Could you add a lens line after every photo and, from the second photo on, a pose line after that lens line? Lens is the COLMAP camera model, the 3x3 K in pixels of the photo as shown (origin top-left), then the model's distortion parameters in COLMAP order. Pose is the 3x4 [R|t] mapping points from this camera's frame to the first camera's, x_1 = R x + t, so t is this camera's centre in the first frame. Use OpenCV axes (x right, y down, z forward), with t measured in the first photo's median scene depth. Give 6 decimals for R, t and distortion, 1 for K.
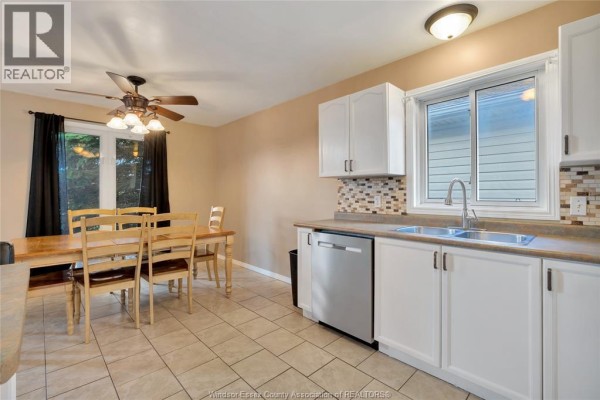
lens RADIAL K [[271.4, 0, 305.0], [0, 271.4, 193.7], [0, 0, 1]] dist [0.001179, 0.000319]
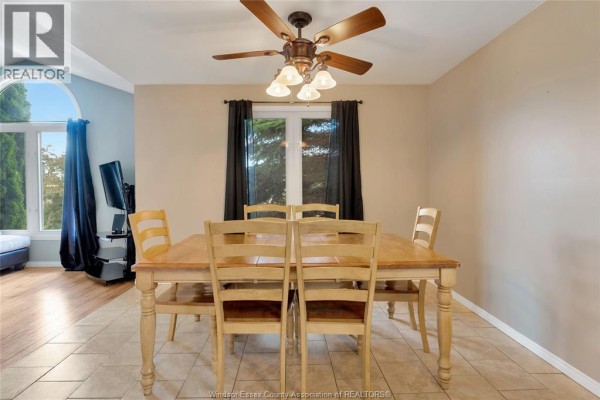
lens RADIAL K [[271.4, 0, 305.0], [0, 271.4, 193.7], [0, 0, 1]] dist [0.001179, 0.000319]
pose [[0.712031, 0.012885, -0.702030, -0.115230], [0.001682, 0.999797, 0.020057, 0.005541], [0.702146, -0.015462, 0.711865, 0.462450]]
